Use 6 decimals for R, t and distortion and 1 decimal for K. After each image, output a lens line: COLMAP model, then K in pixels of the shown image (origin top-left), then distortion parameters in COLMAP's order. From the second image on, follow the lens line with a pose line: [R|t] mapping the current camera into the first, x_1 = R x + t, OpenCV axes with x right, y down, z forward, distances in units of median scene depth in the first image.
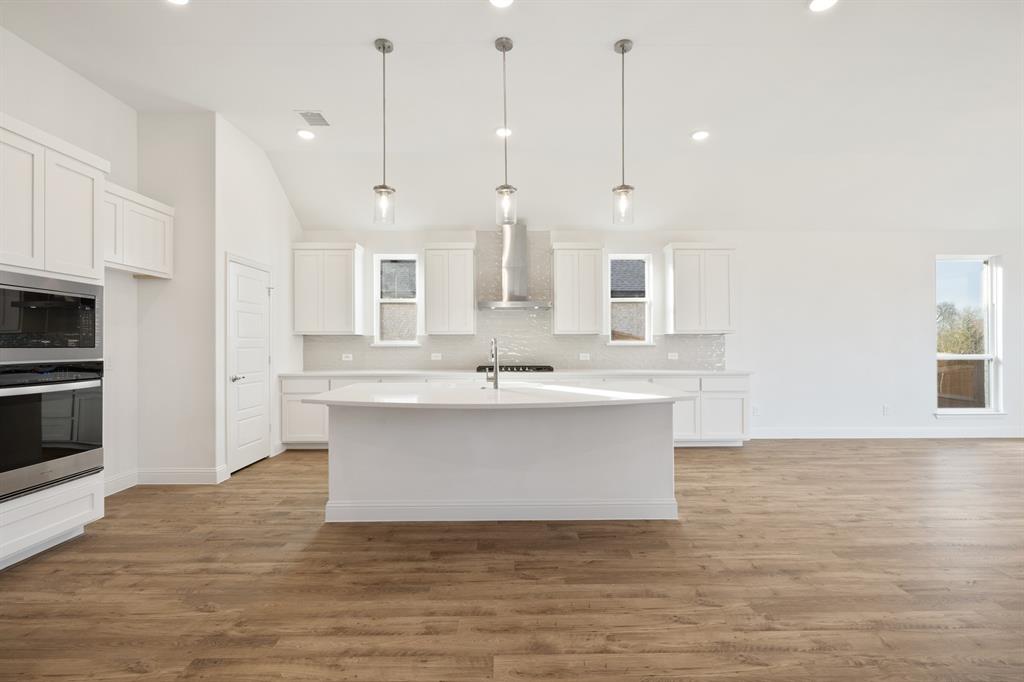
lens RADIAL K [[456.3, 0, 513.6], [0, 456.3, 342.4], [0, 0, 1]] dist [-0.007138, 0.001601]
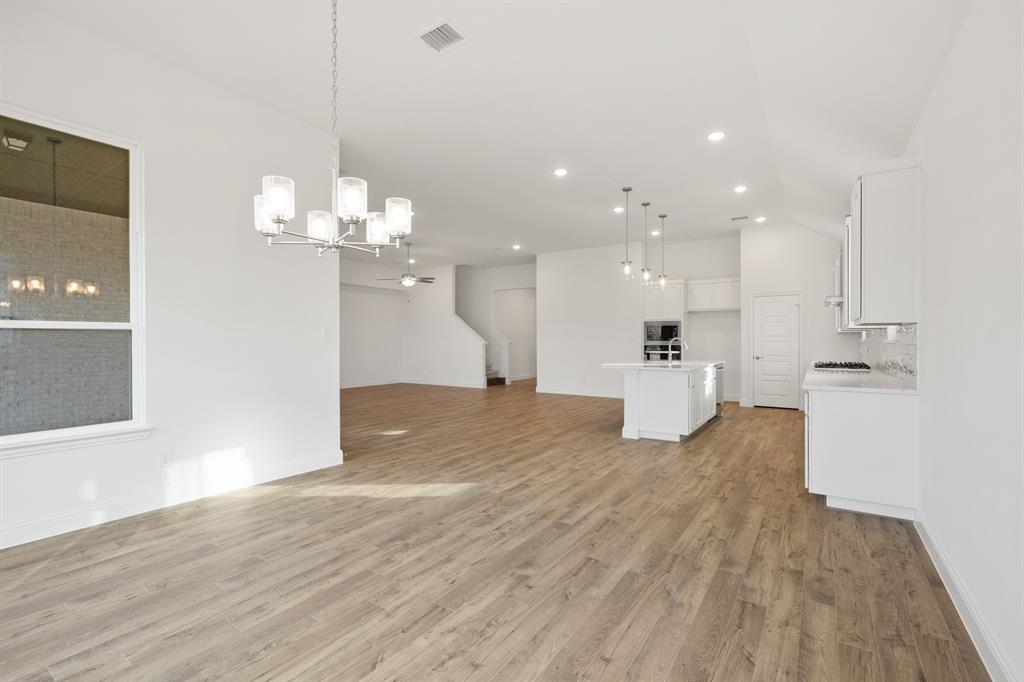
lens RADIAL K [[456.3, 0, 514.8], [0, 456.3, 343.6], [0, 0, 1]] dist [-0.007138, 0.001601]
pose [[-0.565210, 0.010509, -0.824880, 2.157107], [0.007383, 0.999943, 0.007680, -0.001654], [0.824914, -0.001749, -0.565256, 1.722825]]
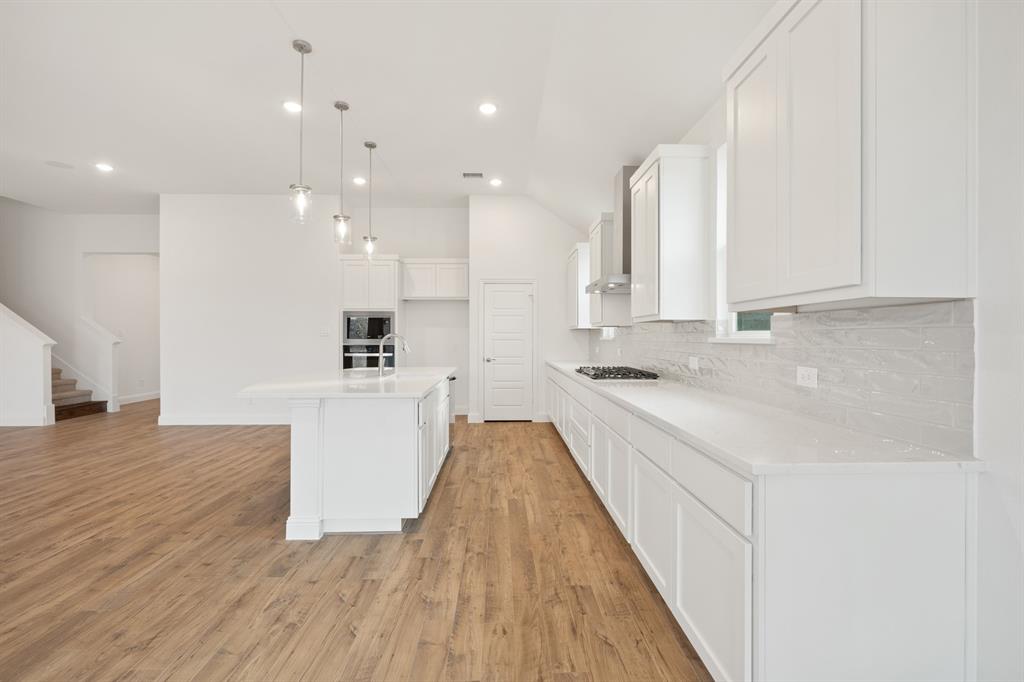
lens RADIAL K [[456.3, 0, 510.5], [0, 456.3, 334.4], [0, 0, 1]] dist [-0.007138, 0.001601]
pose [[0.010920, -0.001916, -0.999939, 1.275299], [0.005131, 0.999985, -0.001860, -0.003031], [0.999927, -0.005110, 0.010930, 1.464359]]
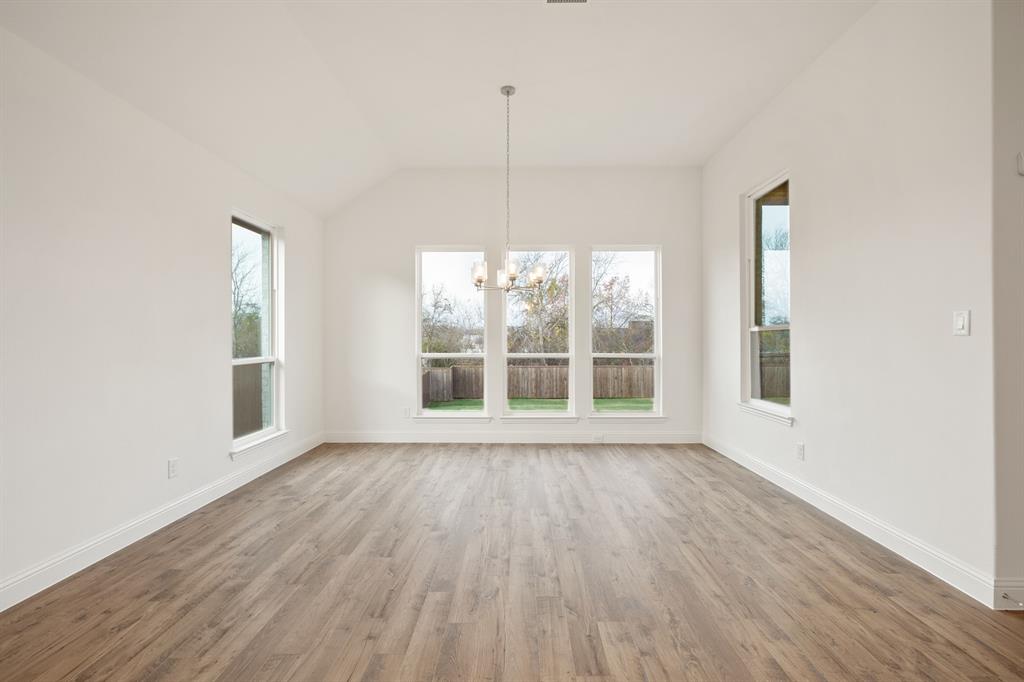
lens RADIAL K [[456.3, 0, 515.1], [0, 456.3, 346.5], [0, 0, 1]] dist [-0.007138, 0.001601]
pose [[0.011757, -0.011367, 0.999866, 0.564780], [-0.004123, 0.999926, 0.011416, -0.001140], [-0.999922, -0.004256, 0.011709, 1.125109]]
